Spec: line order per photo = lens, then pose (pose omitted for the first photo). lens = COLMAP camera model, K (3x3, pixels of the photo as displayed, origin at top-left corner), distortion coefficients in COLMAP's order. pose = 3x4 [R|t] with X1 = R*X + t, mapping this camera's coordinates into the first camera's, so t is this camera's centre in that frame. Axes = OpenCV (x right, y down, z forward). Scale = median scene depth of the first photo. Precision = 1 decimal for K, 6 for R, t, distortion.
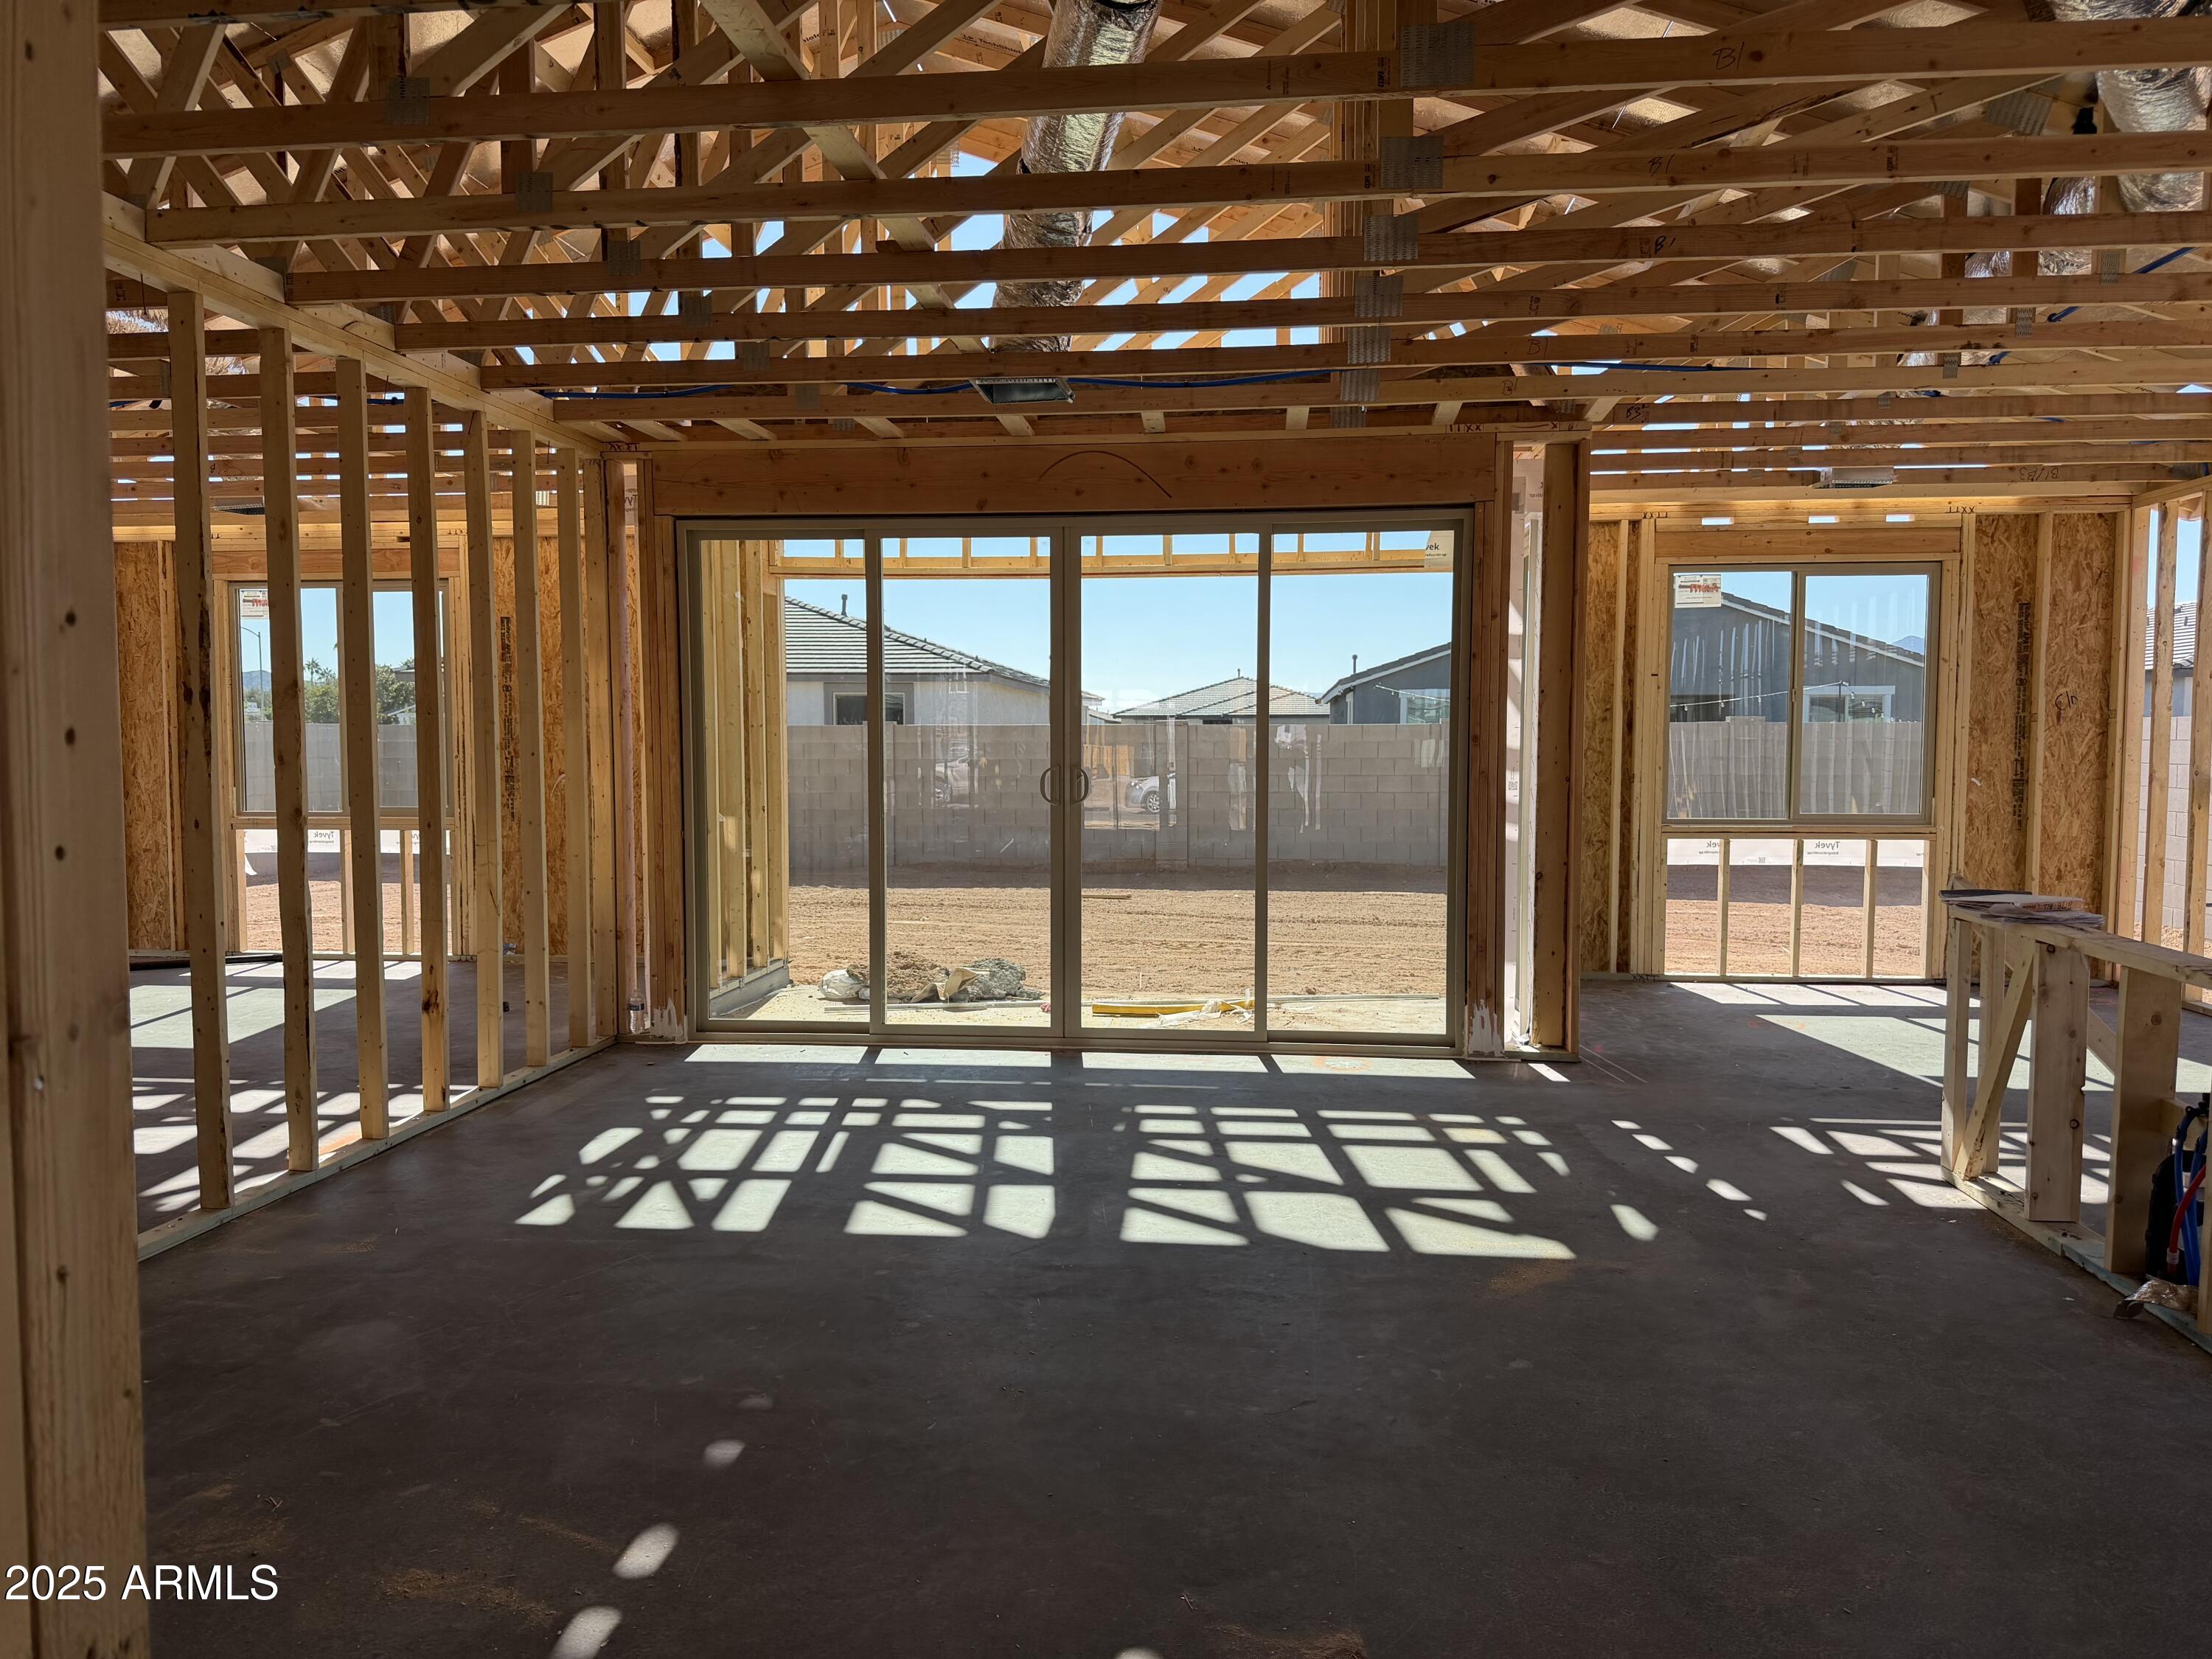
lens RADIAL K [[1542.4, 0, 1106.0], [0, 1542.4, 829.5], [0, 0, 1]] dist [0.056146, -0.068271]
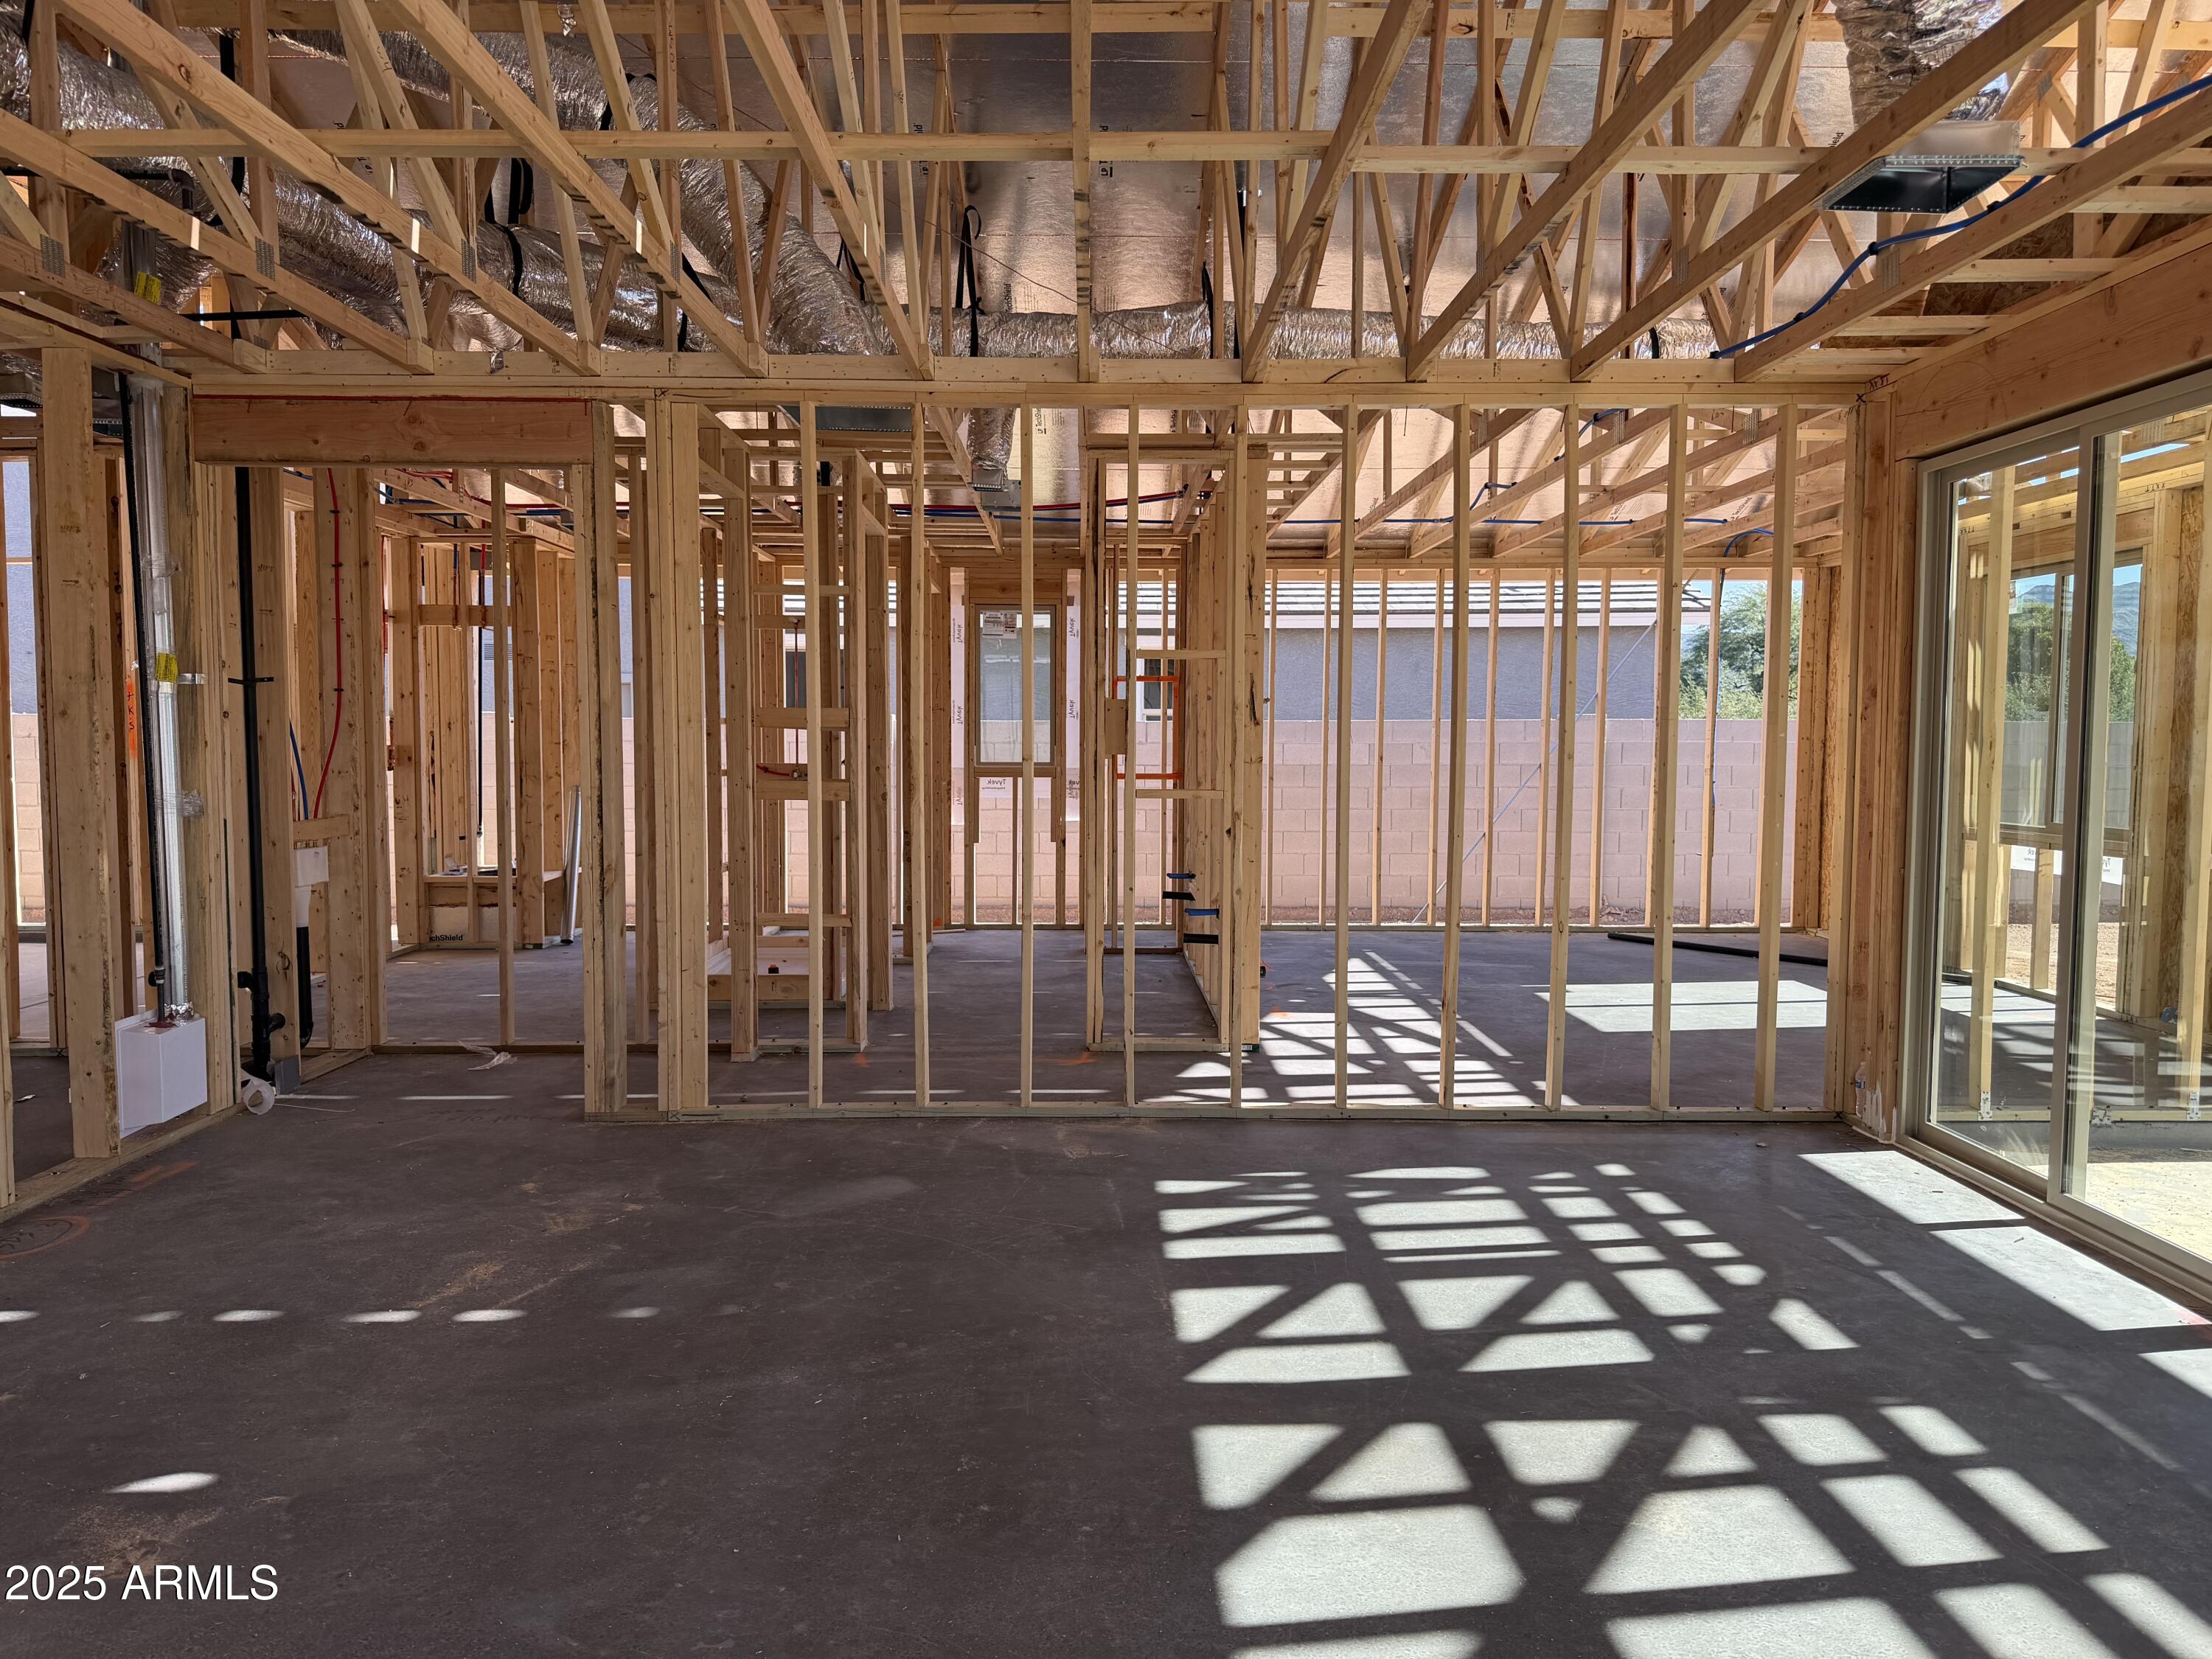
lens RADIAL K [[1542.4, 0, 1106.0], [0, 1542.4, 829.5], [0, 0, 1]] dist [0.056146, -0.068271]
pose [[0.126357, 0.063015, -0.989981, 0.355547], [-0.060369, 0.996619, 0.055732, -0.029928], [0.990146, 0.052722, 0.129734, 0.412180]]
